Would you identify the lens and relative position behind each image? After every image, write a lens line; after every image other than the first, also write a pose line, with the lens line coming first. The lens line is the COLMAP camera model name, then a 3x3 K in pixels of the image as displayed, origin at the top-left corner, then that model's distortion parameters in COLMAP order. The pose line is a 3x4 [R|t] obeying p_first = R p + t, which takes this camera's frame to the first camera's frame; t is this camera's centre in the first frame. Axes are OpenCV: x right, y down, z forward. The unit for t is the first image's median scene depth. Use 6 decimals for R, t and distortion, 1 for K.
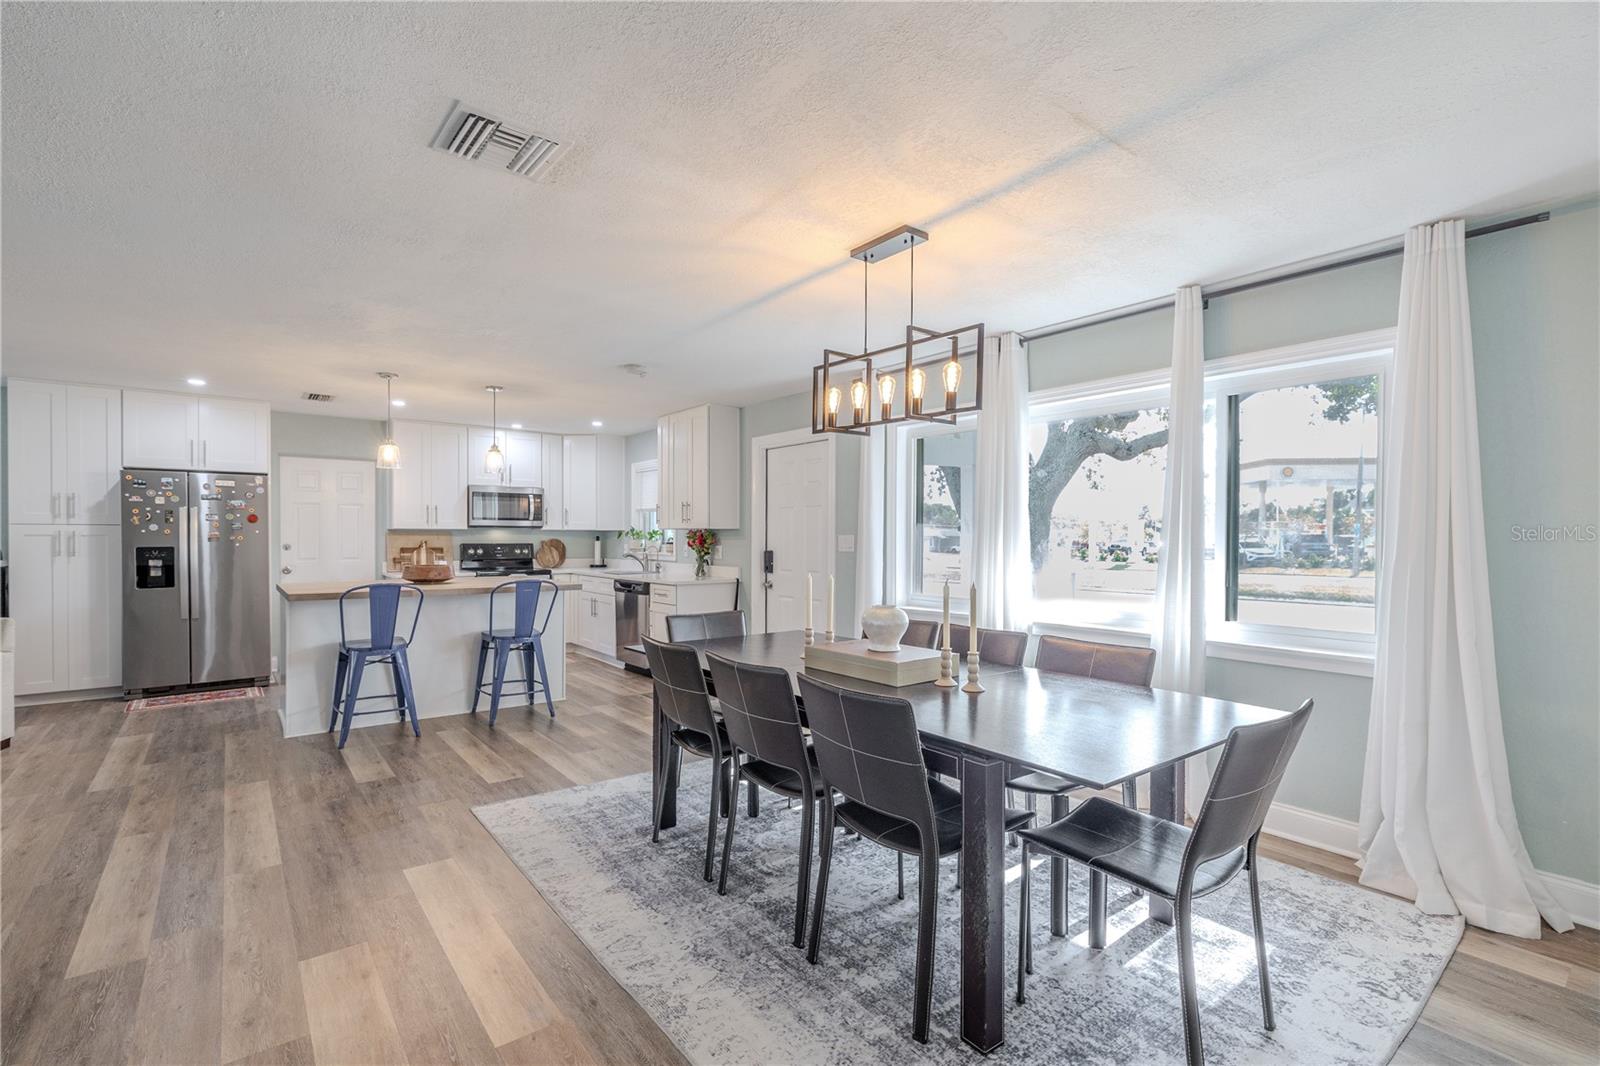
lens RADIAL K [[714.9, 0, 794.0], [0, 714.9, 543.5], [0, 0, 1]] dist [0.000051, 0.000867]
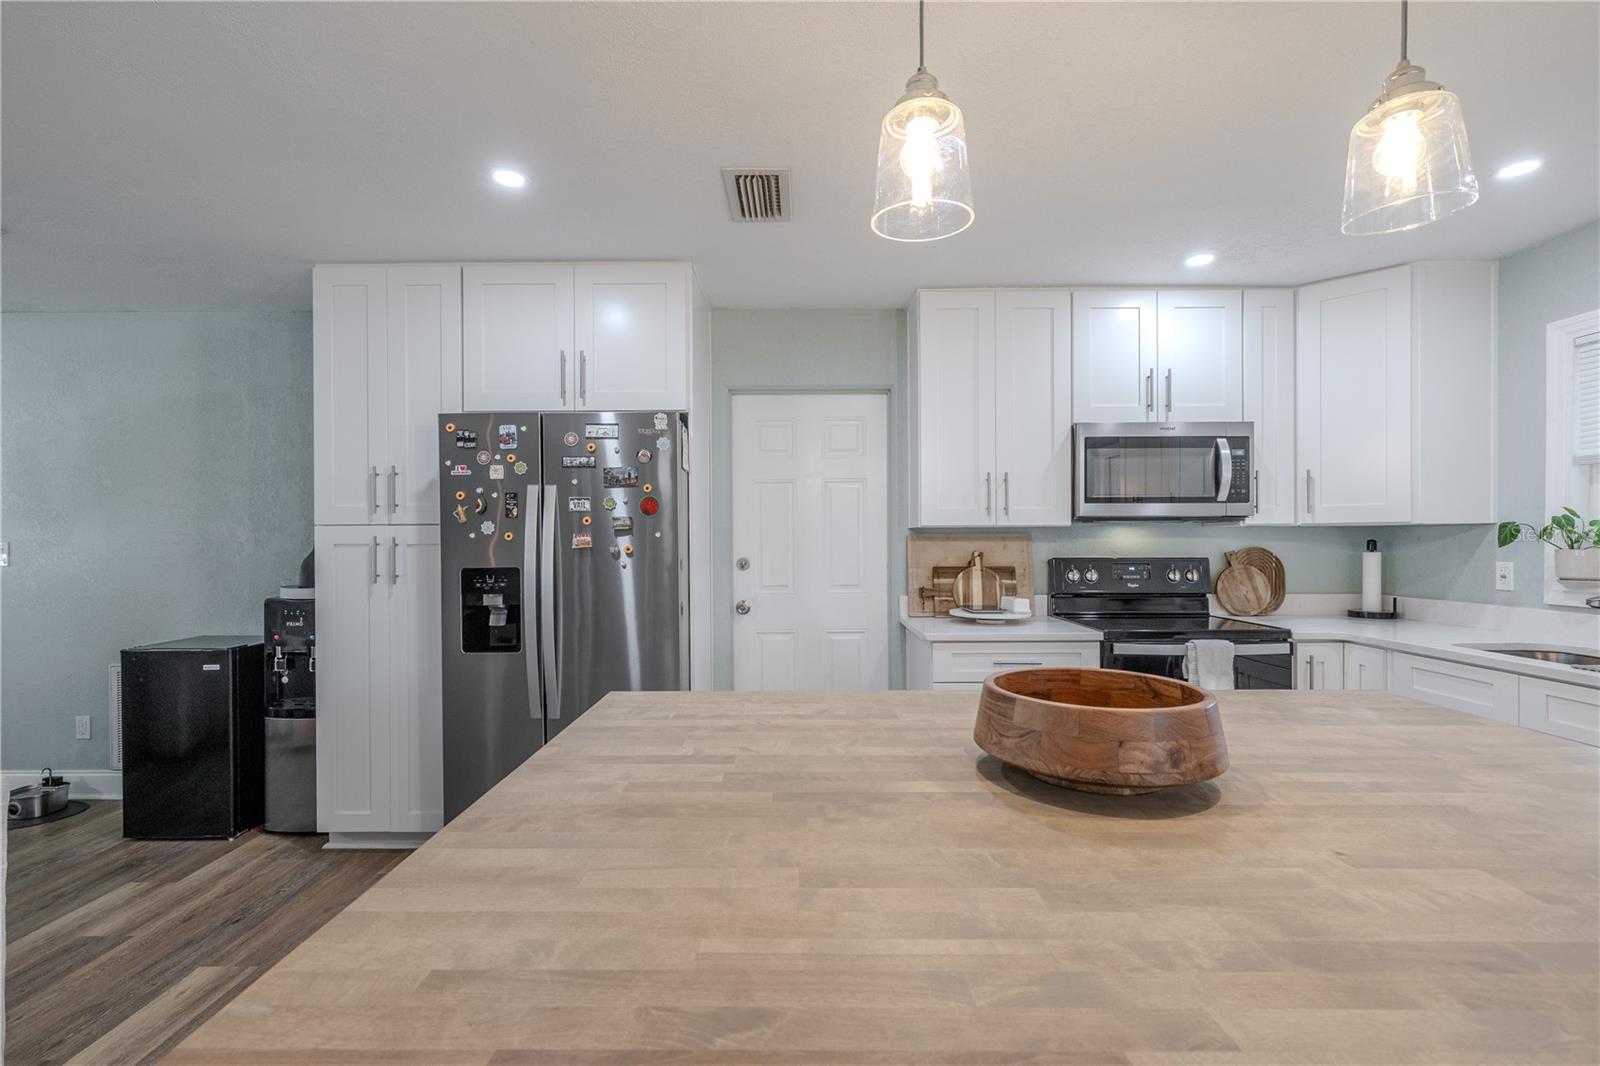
lens RADIAL K [[714.9, 0, 792.7], [0, 714.9, 537.4], [0, 0, 1]] dist [0.000051, 0.000867]
pose [[0.779933, -0.008388, -0.625807, -0.382944], [-0.000018, 0.999910, -0.013425, -0.008359], [0.625863, 0.010482, 0.779862, 0.671570]]
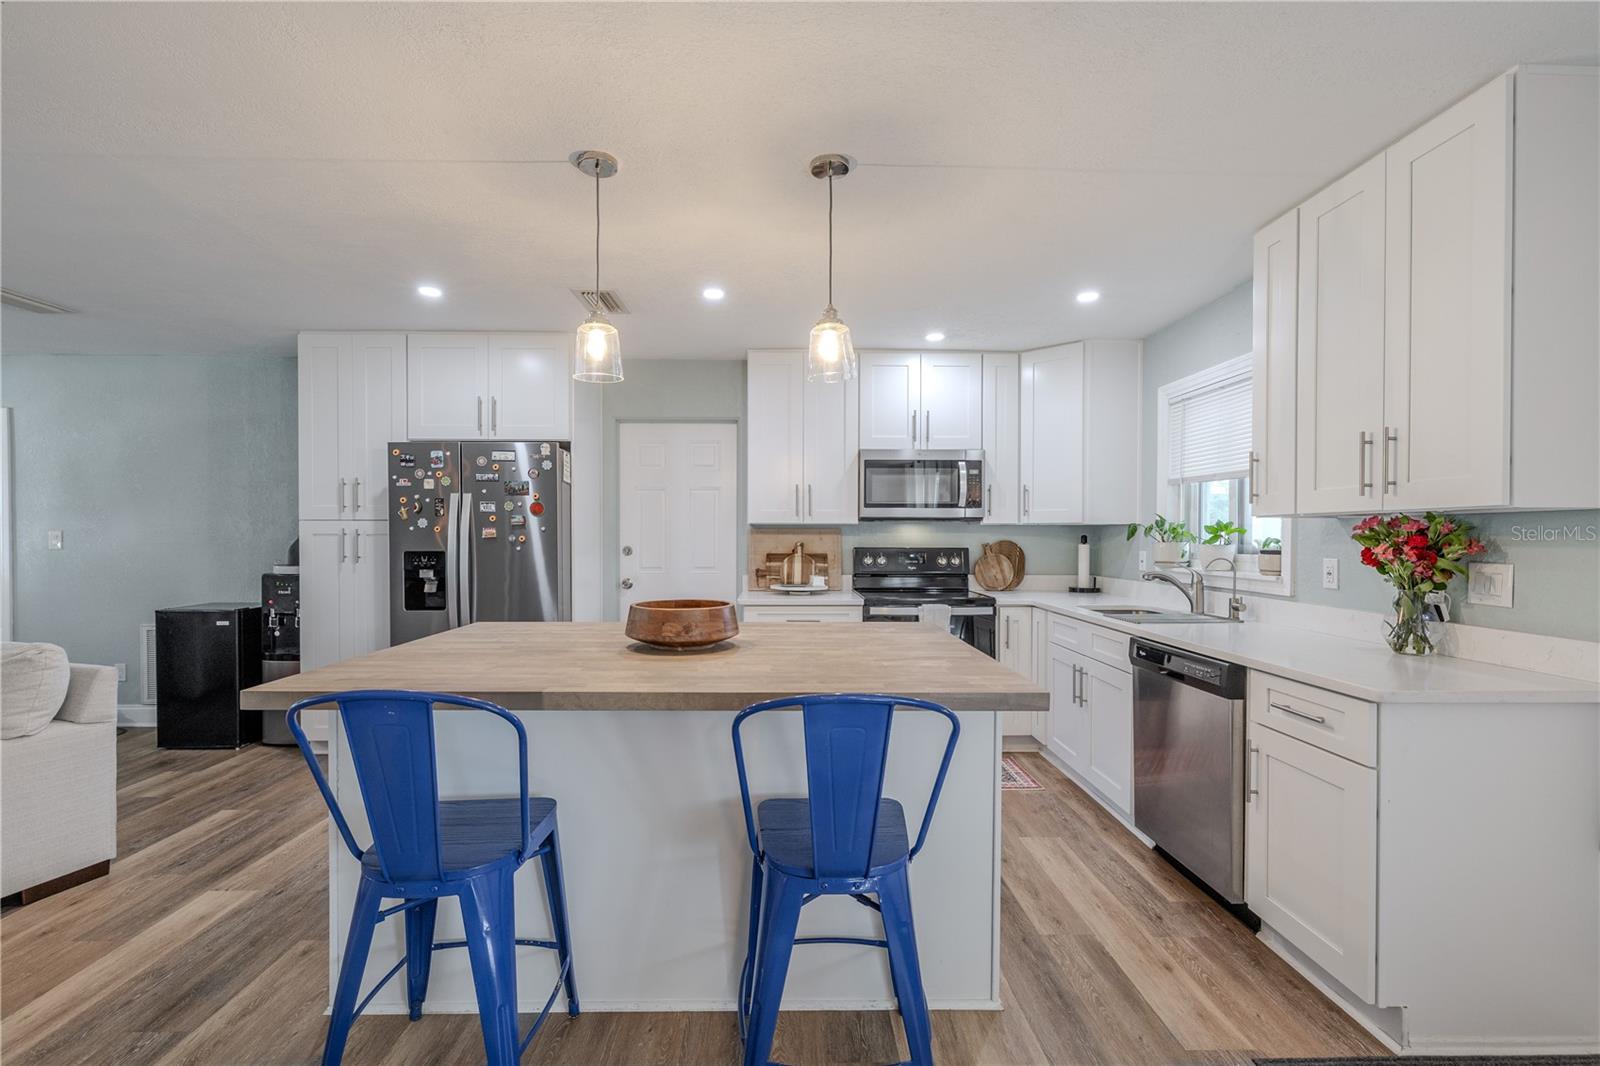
lens RADIAL K [[700.3, 0, 791.2], [0, 700.3, 537.0], [0, 0, 1]] dist [-0.000740, 0.001559]
pose [[0.793524, 0.000518, -0.608539, -0.175741], [-0.005647, 0.999963, -0.006512, -0.005778], [0.608513, 0.008604, 0.793497, 0.607097]]
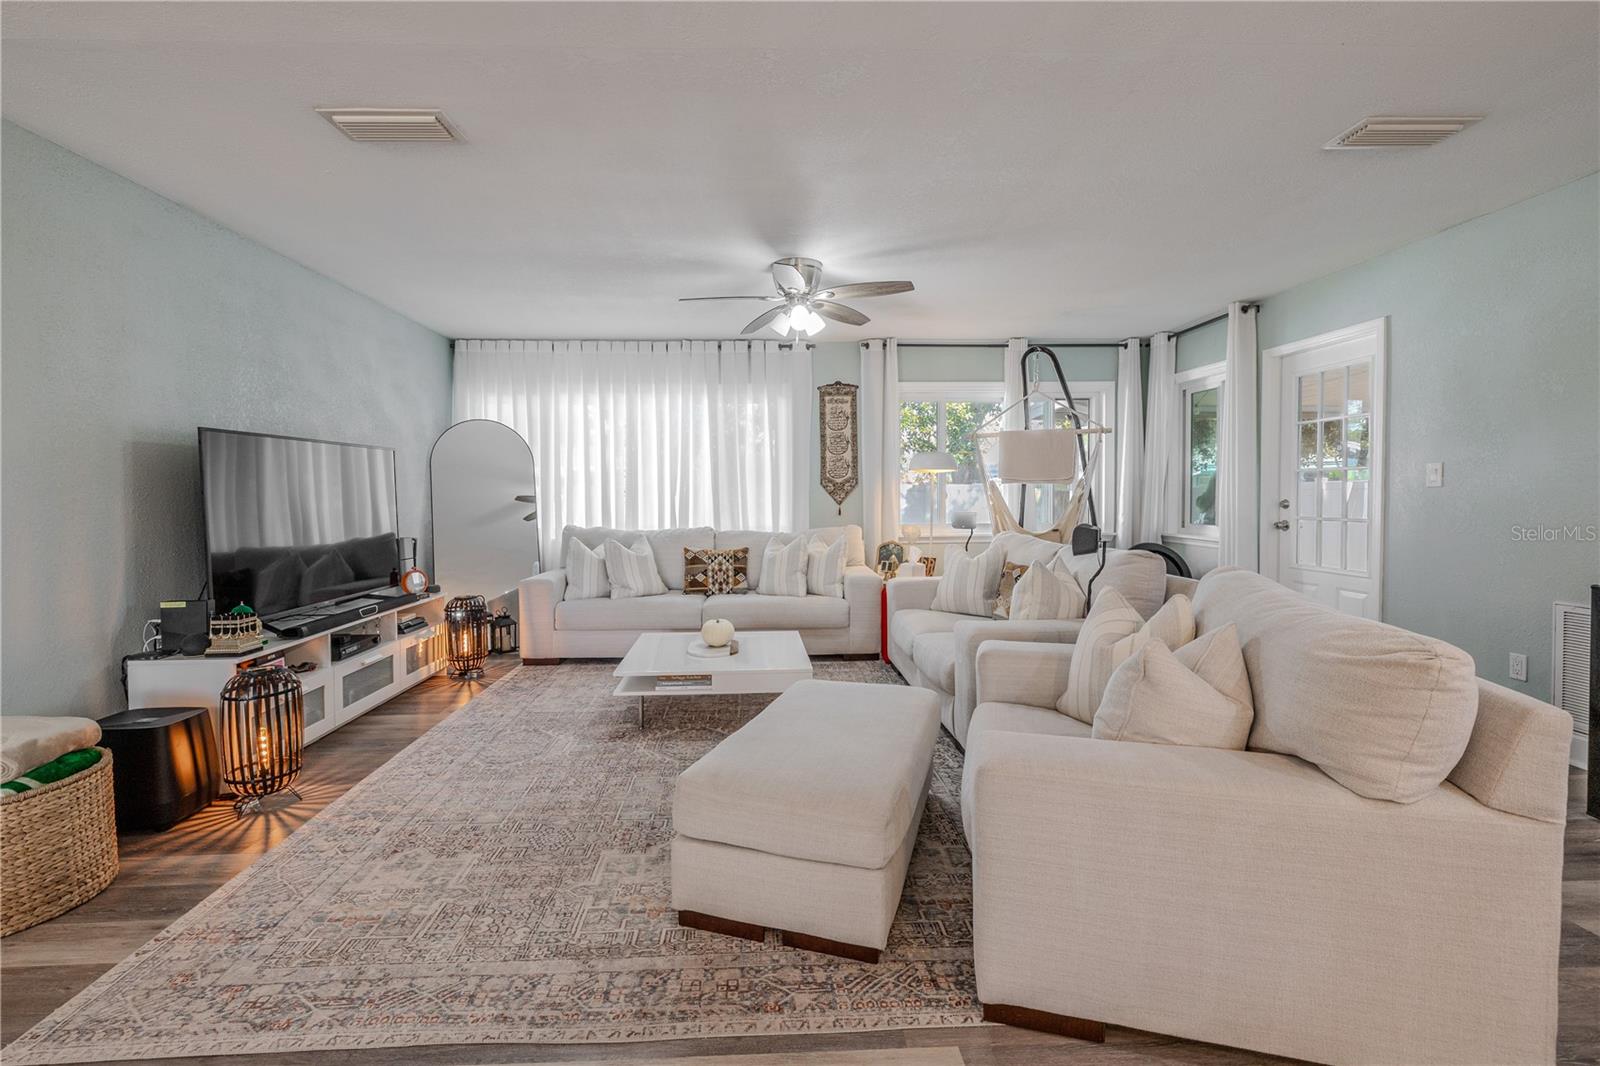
lens RADIAL K [[714.9, 0, 785.7], [0, 714.9, 498.0], [0, 0, 1]] dist [0.000051, 0.000867]
pose [[-0.588645, 0.009527, -0.808335, -0.464396], [-0.001322, 0.999918, 0.012748, 0.009103], [0.808390, 0.008573, -0.588584, 0.635391]]
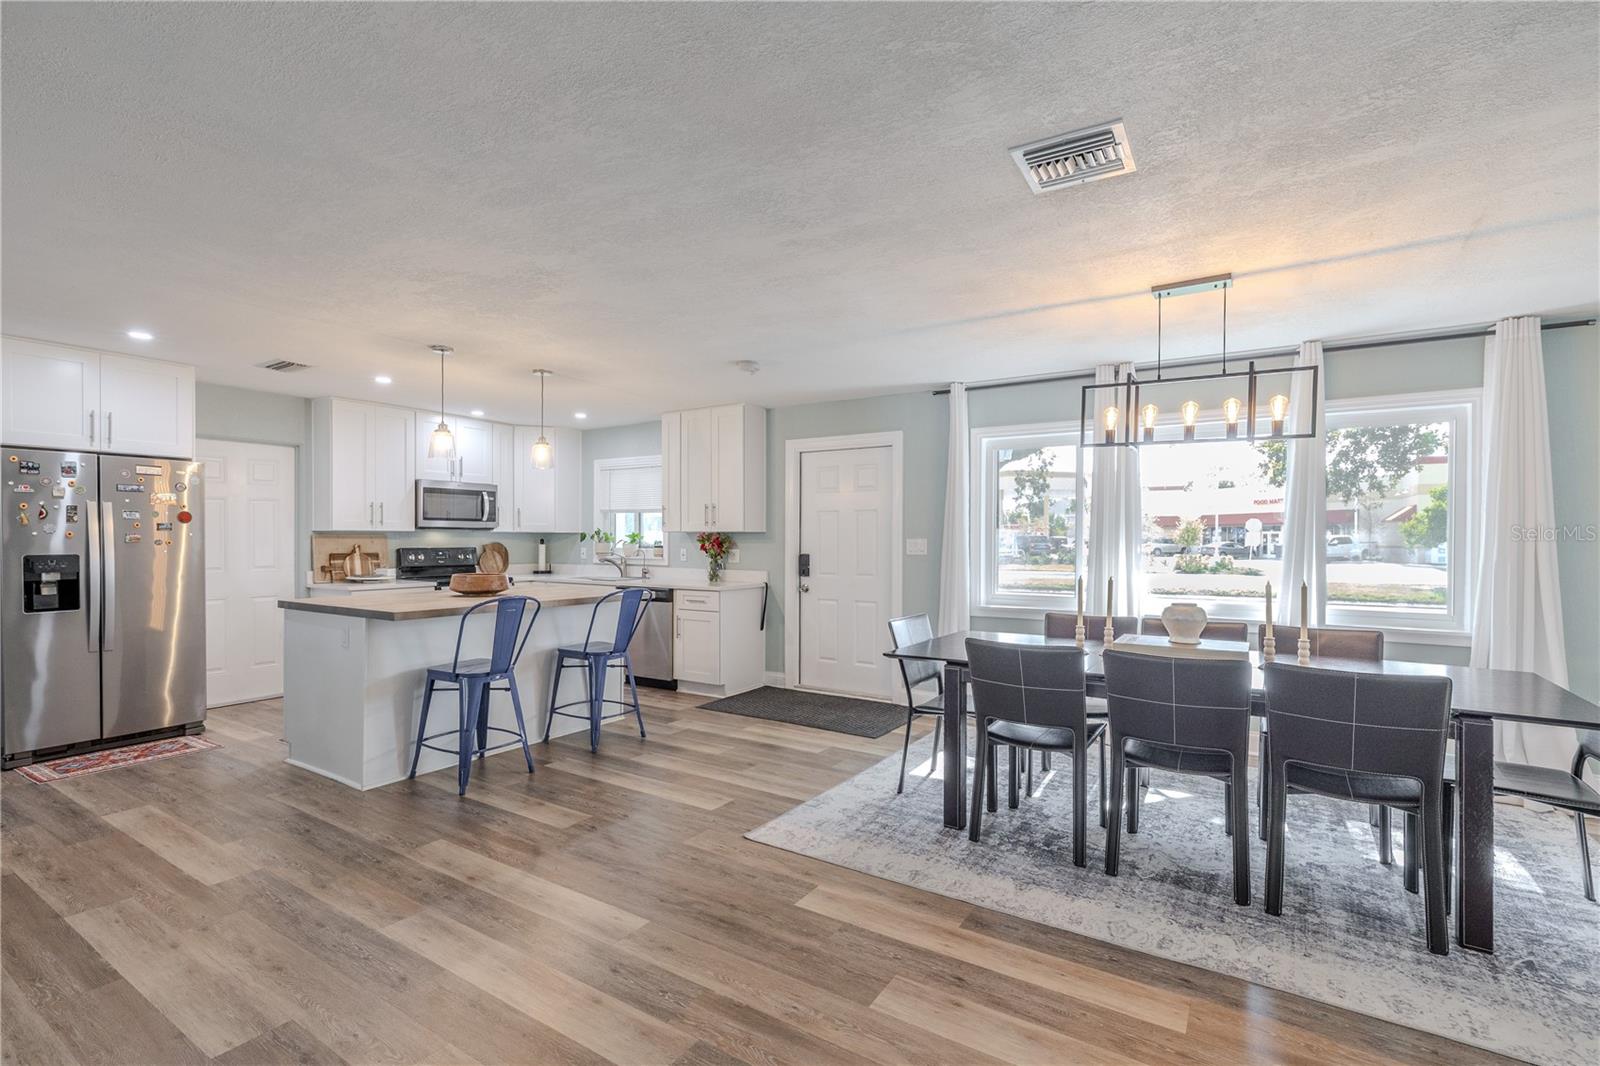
lens RADIAL K [[723.5, 0, 792.1], [0, 723.5, 542.4], [0, 0, 1]] dist [0.002985, -0.000934]
pose [[0.946595, -0.001612, 0.322421, -0.374049], [0.002721, 0.999992, -0.002989, -0.003368], [-0.322414, 0.003706, 0.946592, 0.051091]]
